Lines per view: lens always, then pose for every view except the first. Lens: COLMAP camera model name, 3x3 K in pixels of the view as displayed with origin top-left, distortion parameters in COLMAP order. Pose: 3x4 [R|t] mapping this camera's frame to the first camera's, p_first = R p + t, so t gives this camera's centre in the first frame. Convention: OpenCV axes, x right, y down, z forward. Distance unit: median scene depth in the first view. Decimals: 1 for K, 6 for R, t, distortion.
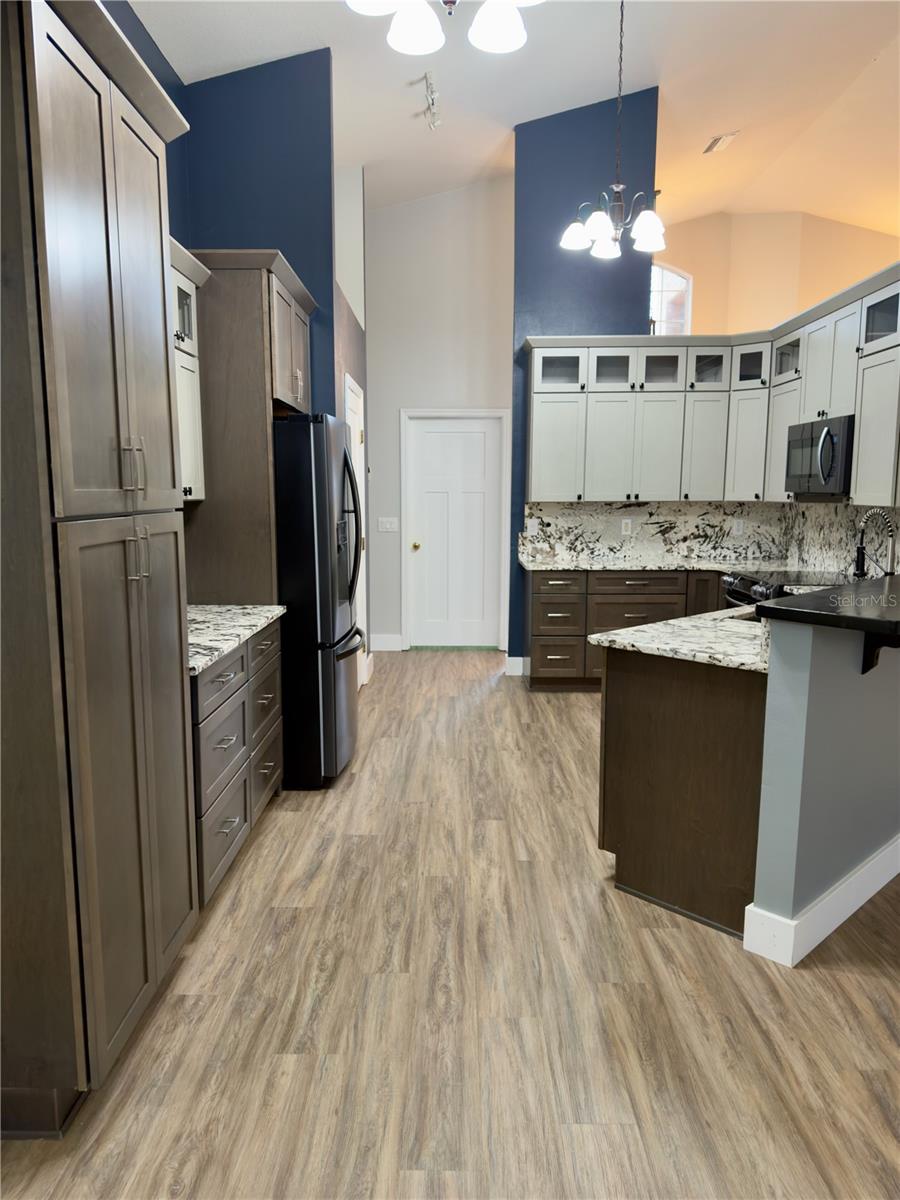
lens RADIAL K [[834.2, 0, 444.4], [0, 834.2, 605.9], [0, 0, 1]] dist [0.166782, -0.353290]
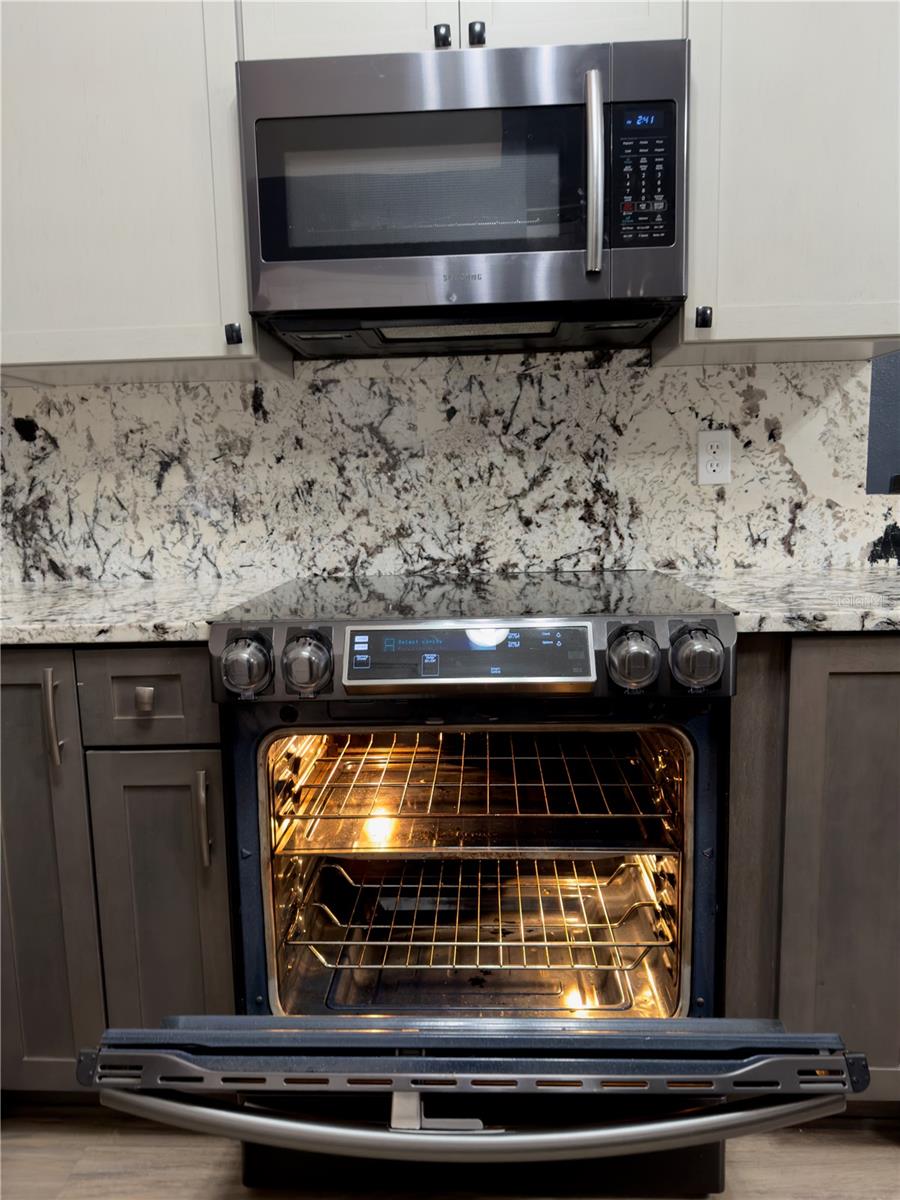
lens RADIAL K [[834.2, 0, 444.4], [0, 834.2, 605.9], [0, 0, 1]] dist [0.166782, -0.353290]
pose [[0.026453, -0.144082, 0.989212, 0.100267], [0.161872, 0.977116, 0.137991, -0.060142], [-0.986457, 0.156475, 0.049170, 0.825901]]
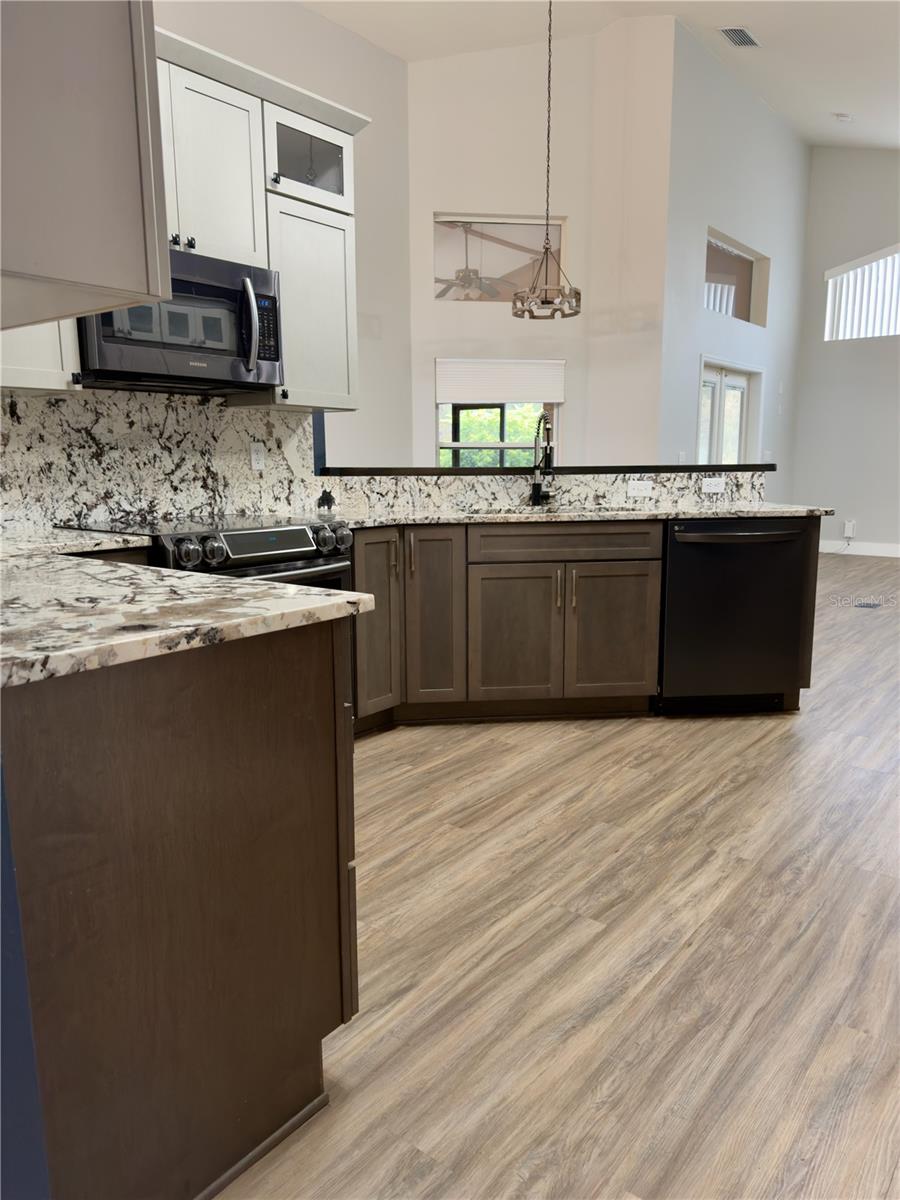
lens RADIAL K [[834.2, 0, 444.4], [0, 834.2, 605.9], [0, 0, 1]] dist [0.166782, -0.353290]
pose [[-0.790224, -0.104666, 0.603813, -0.064741], [0.086876, 0.956222, 0.279450, -0.108186], [-0.606628, 0.273286, -0.746537, 1.129549]]
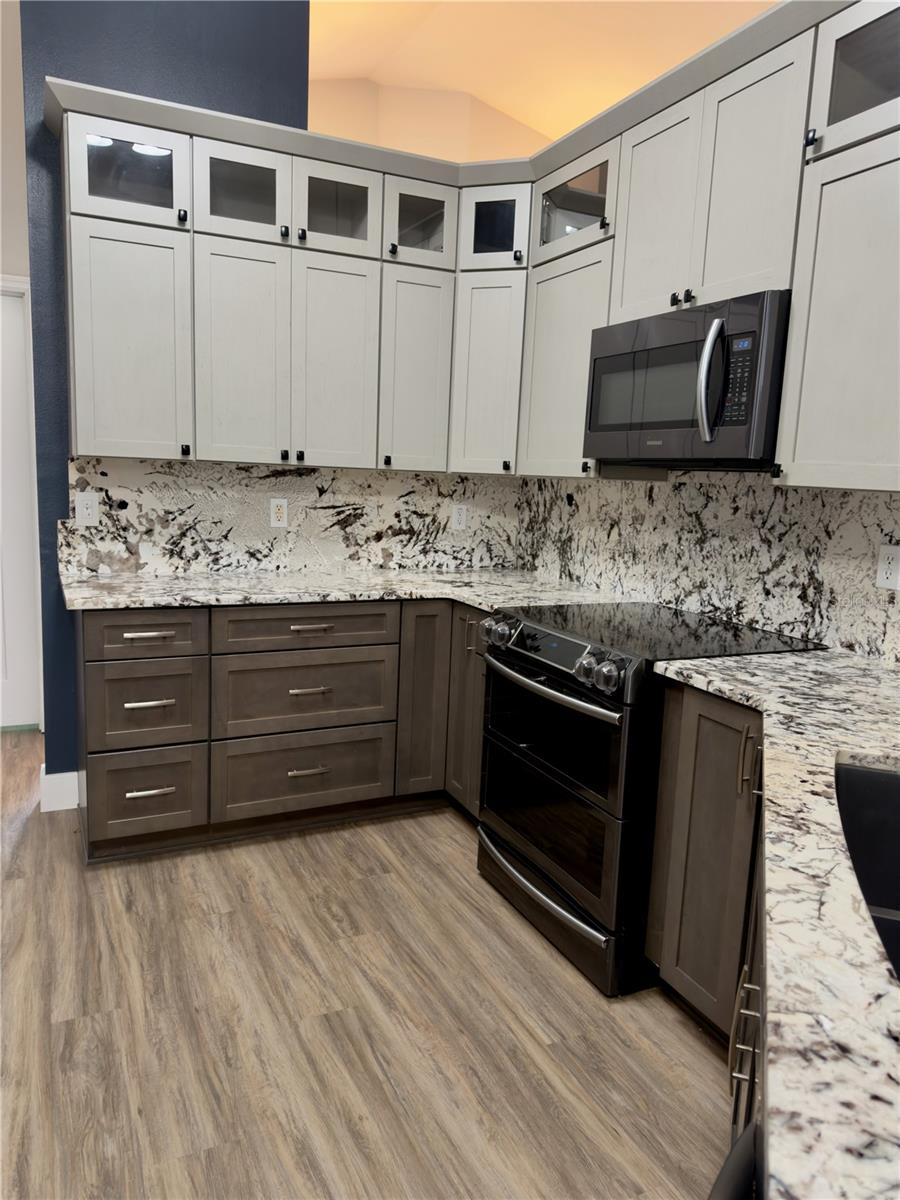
lens RADIAL K [[834.2, 0, 444.4], [0, 834.2, 605.9], [0, 0, 1]] dist [0.166782, -0.353290]
pose [[0.898343, -0.035912, 0.437824, 0.078036], [0.021015, 0.999025, 0.038825, -0.056096], [-0.438791, -0.025677, 0.898222, 0.494674]]
